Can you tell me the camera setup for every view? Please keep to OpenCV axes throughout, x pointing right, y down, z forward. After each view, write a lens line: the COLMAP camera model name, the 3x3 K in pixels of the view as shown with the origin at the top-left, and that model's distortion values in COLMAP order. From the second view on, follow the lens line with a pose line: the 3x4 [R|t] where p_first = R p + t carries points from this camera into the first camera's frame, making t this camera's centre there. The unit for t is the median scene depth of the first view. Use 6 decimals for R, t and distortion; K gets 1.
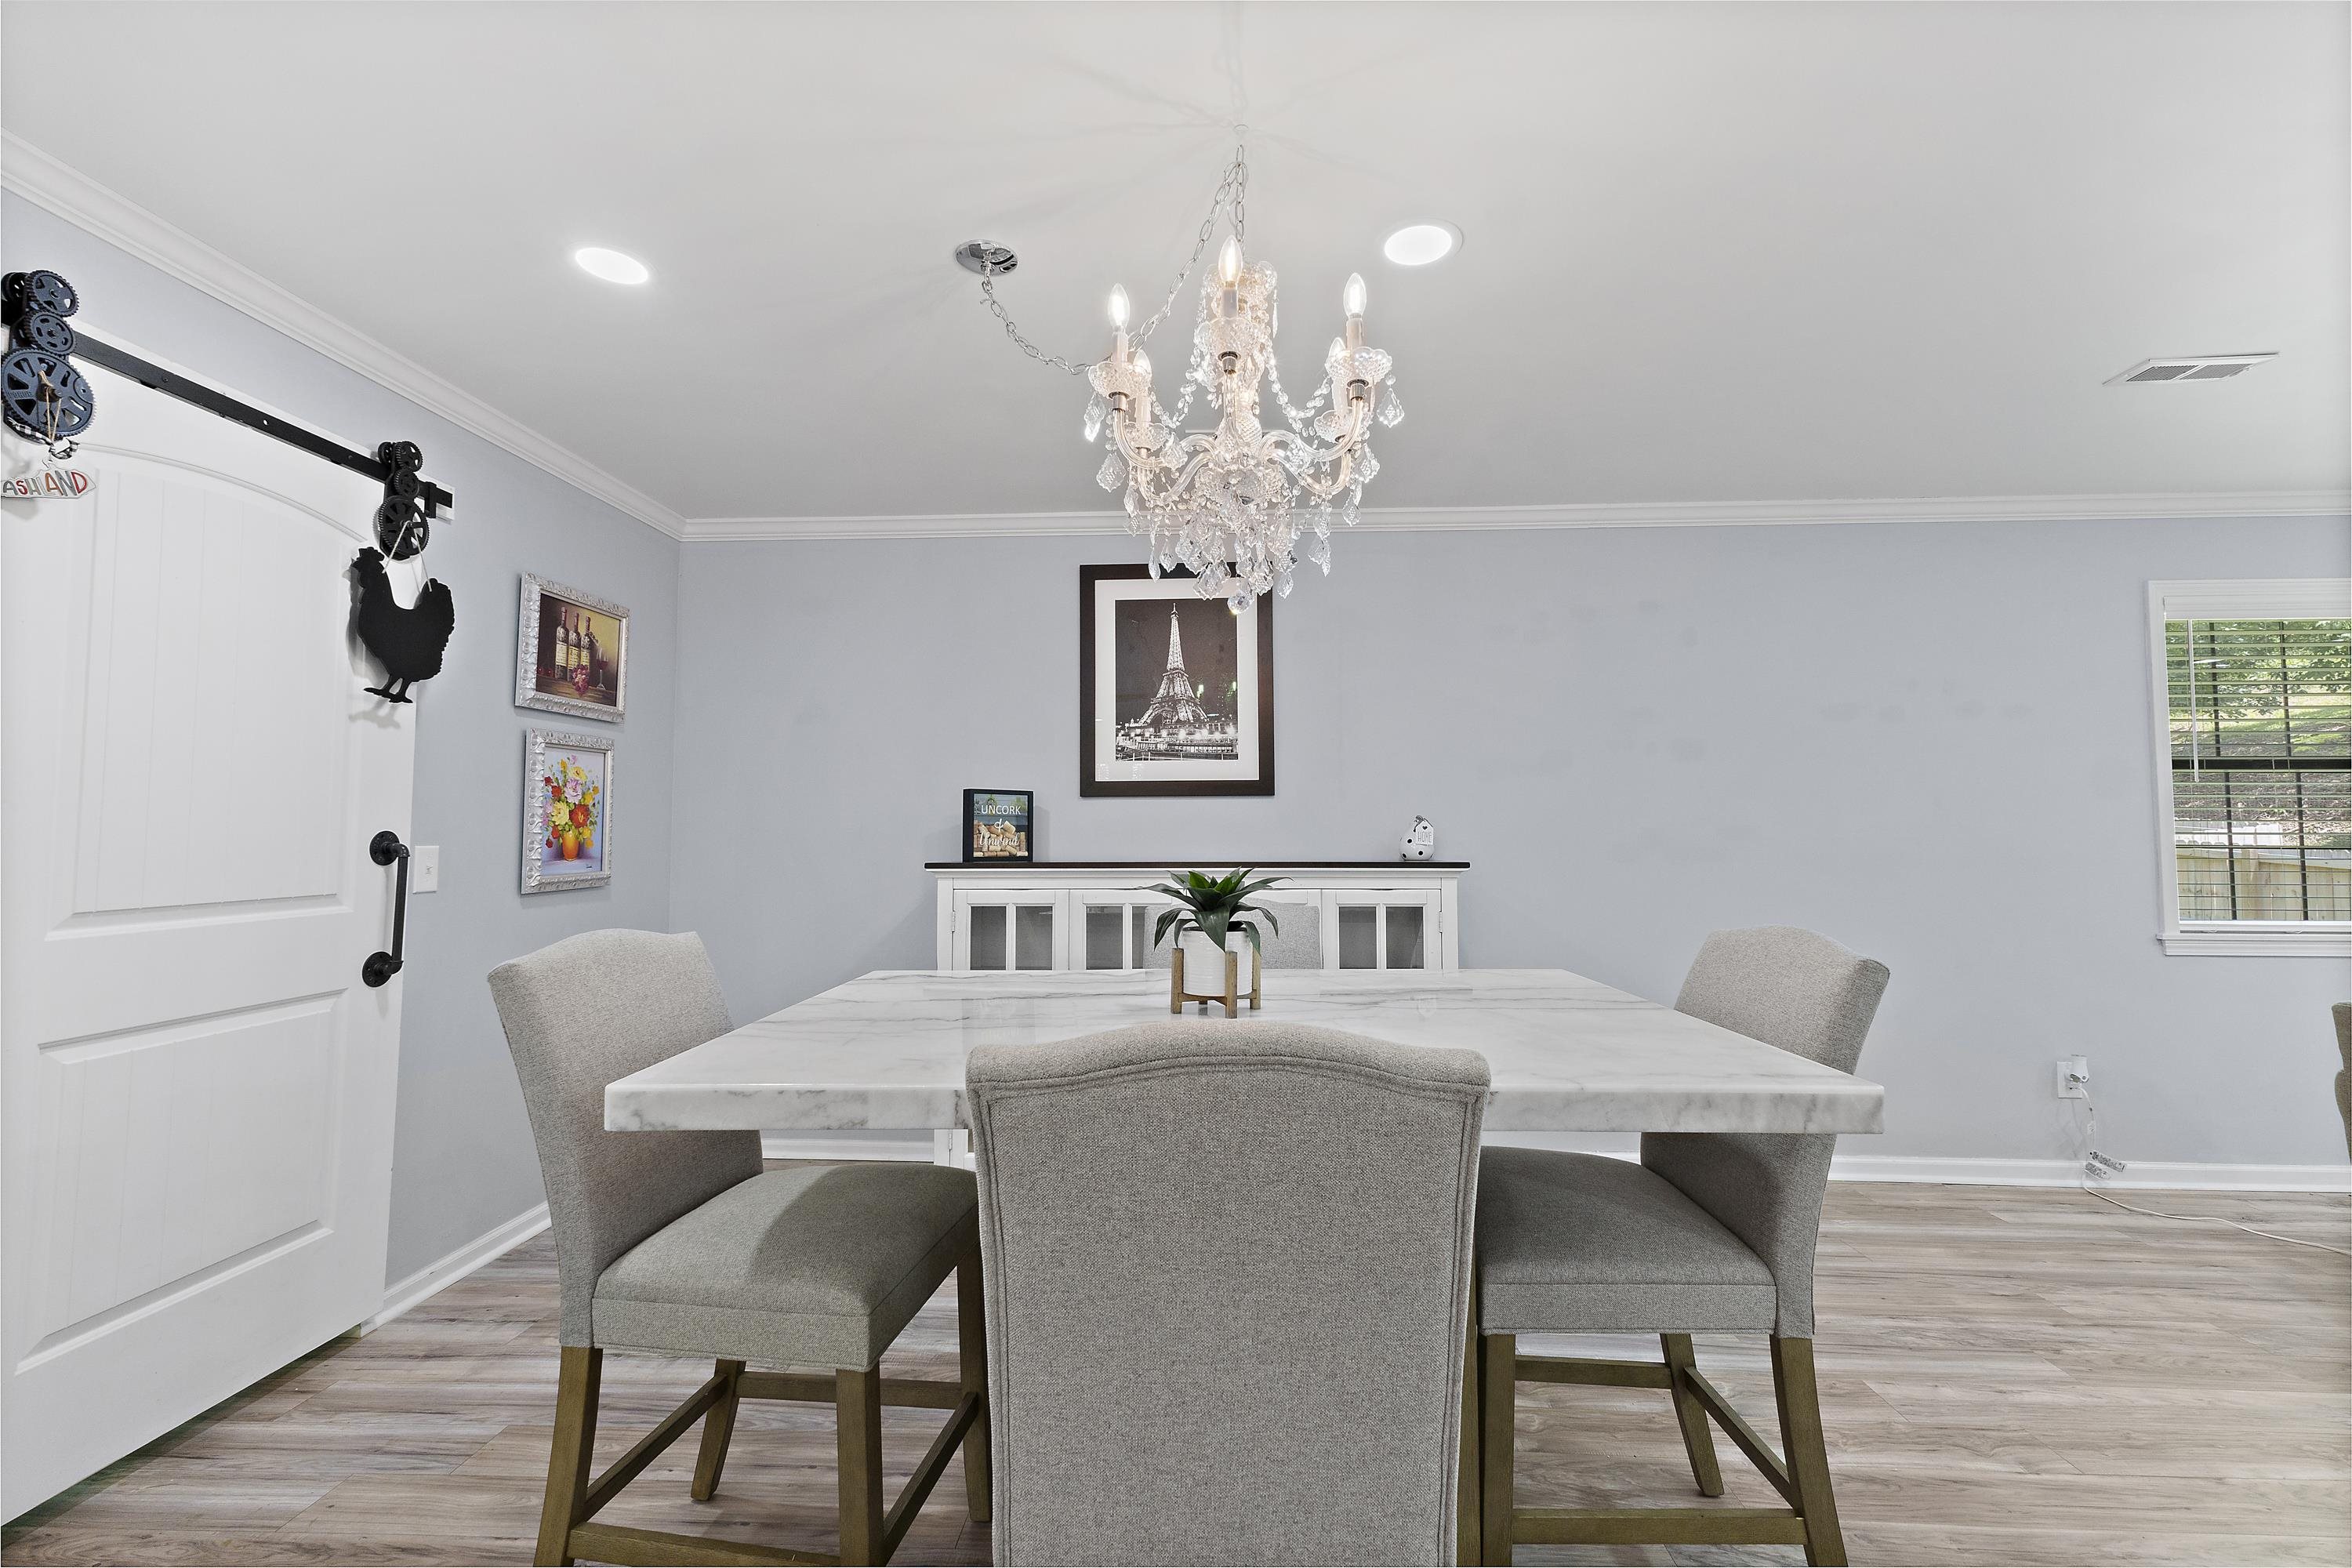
lens RADIAL K [[977.5, 0, 1176.0], [0, 977.5, 784.0], [0, 0, 1]] dist [-0.000805, -0.000259]
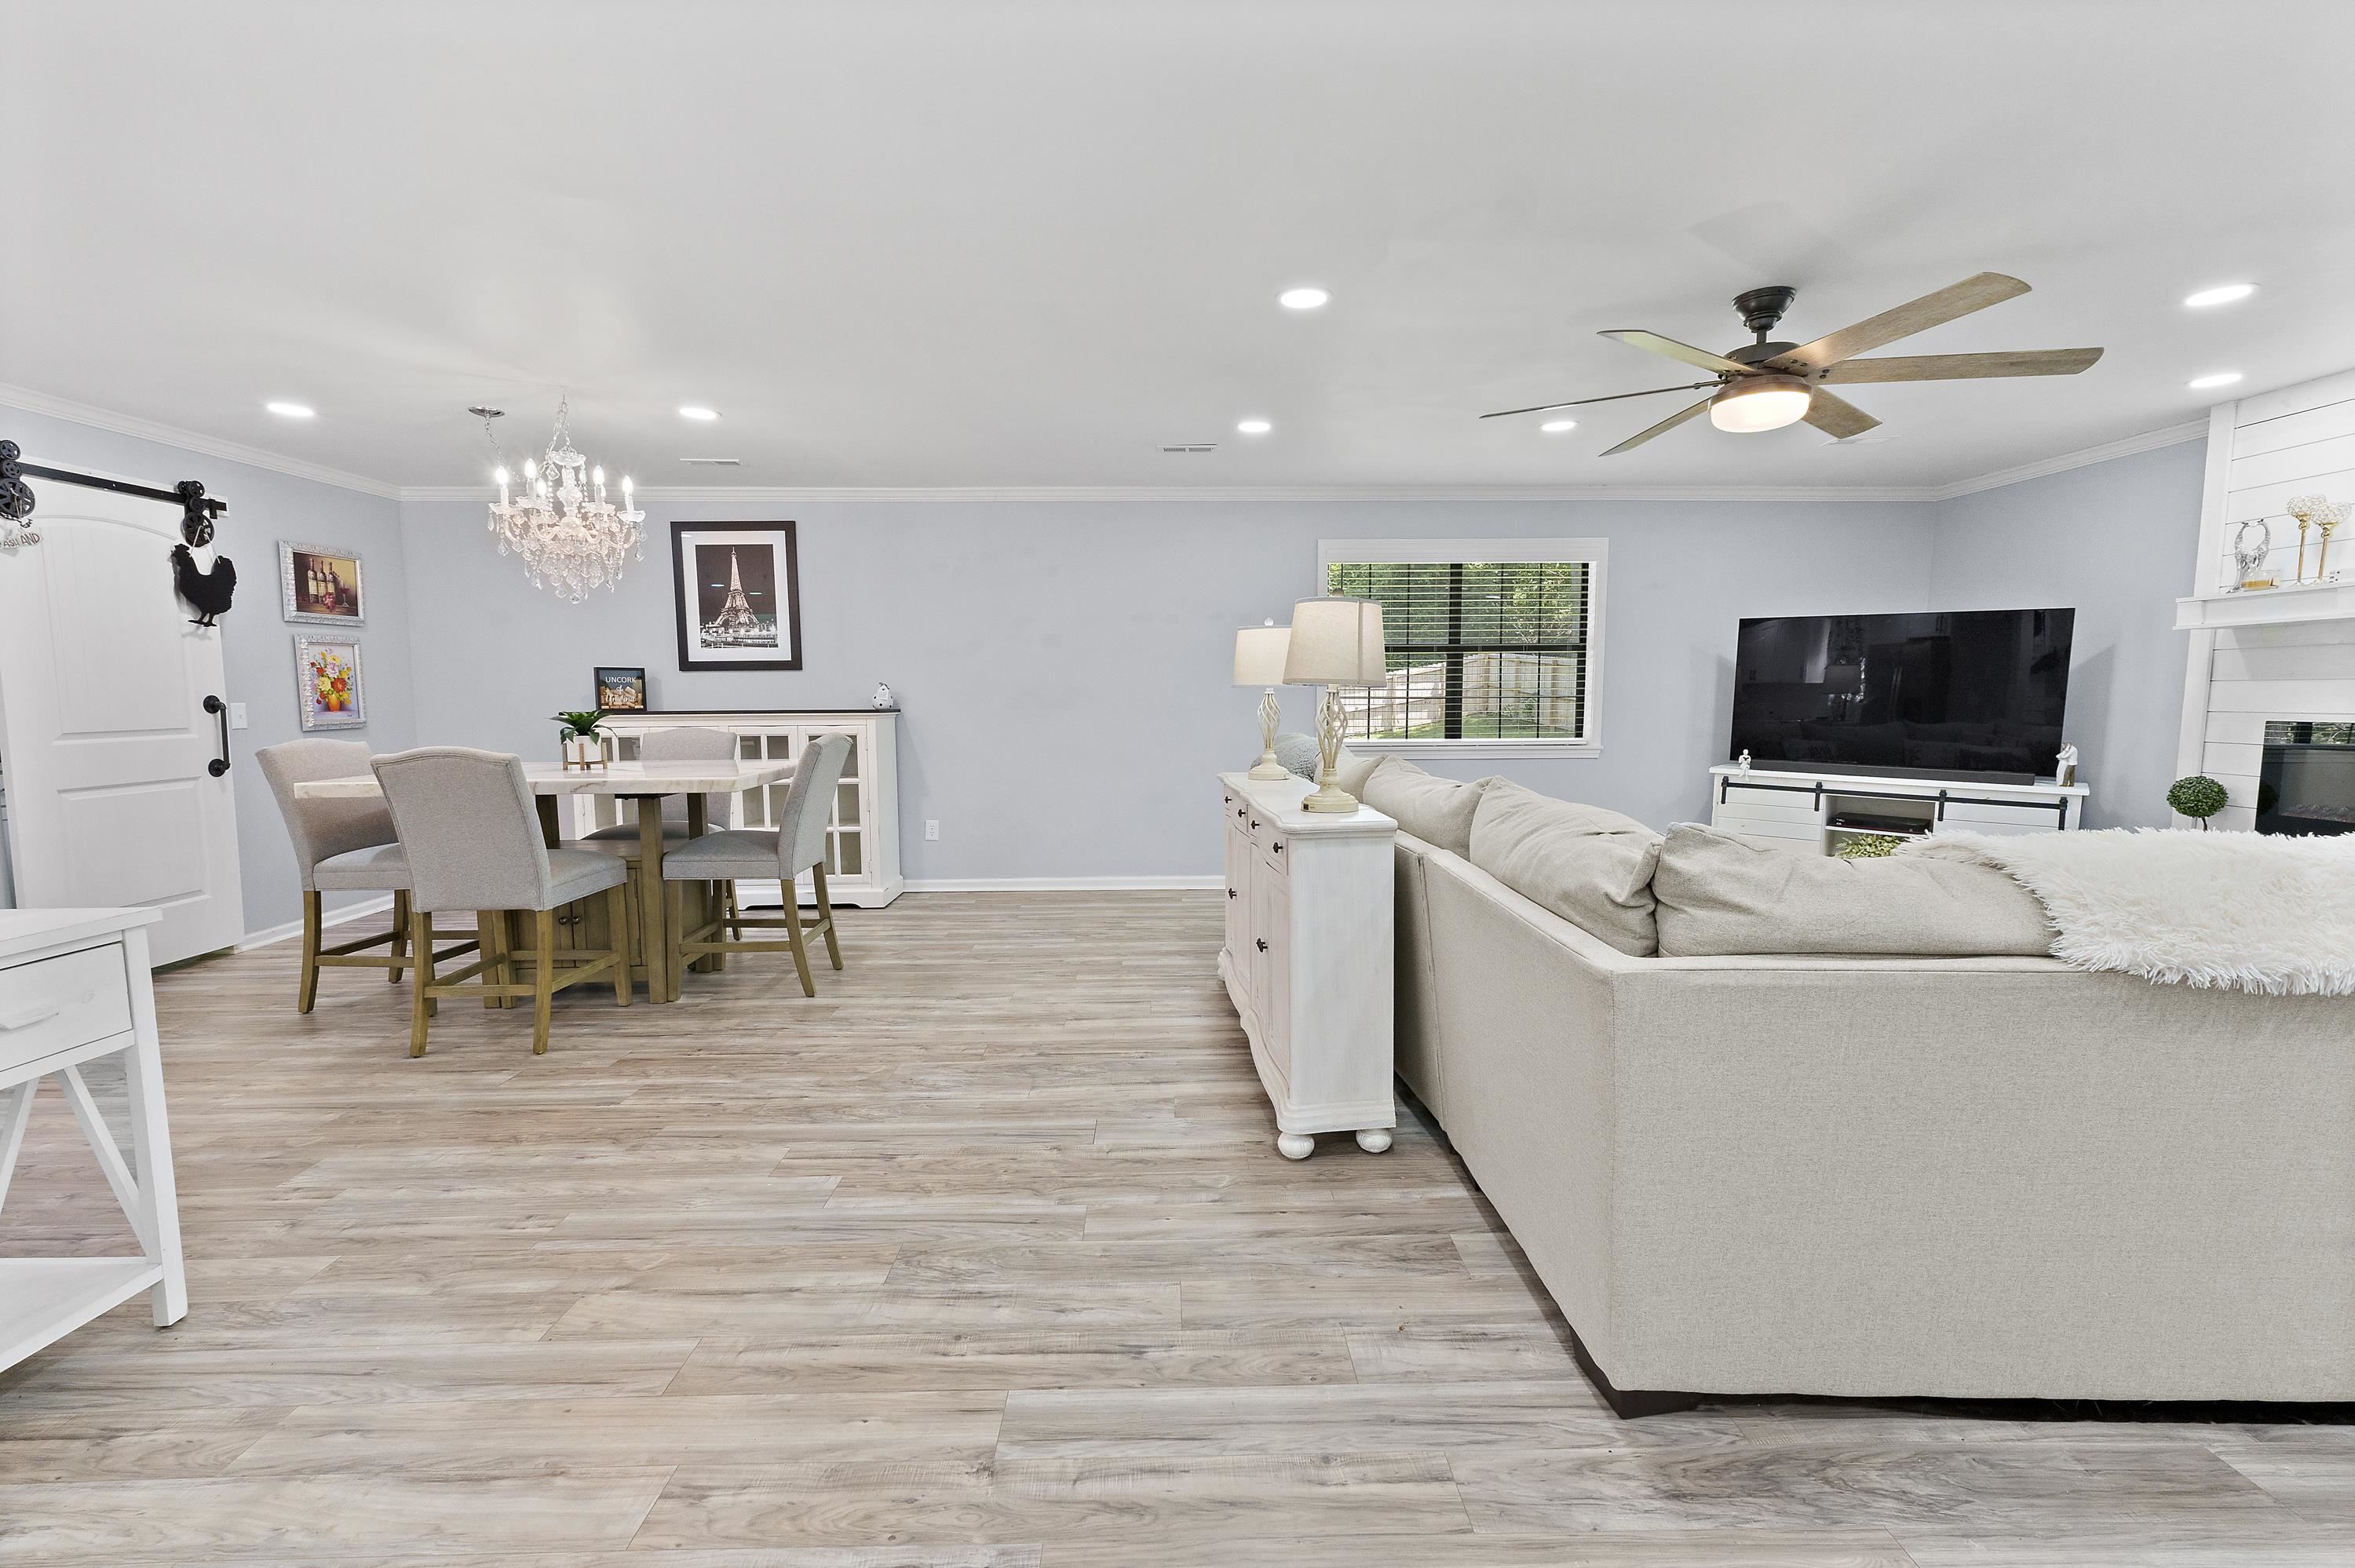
lens RADIAL K [[974.1, 0, 1177.5], [0, 974.1, 784.0], [0, 0, 1]] dist [-0.001061, -0.003064]
pose [[0.996260, -0.012343, 0.085523, 0.681871], [-0.000283, 0.989274, 0.146072, -0.043602], [-0.086408, -0.145550, 0.985570, -0.793183]]
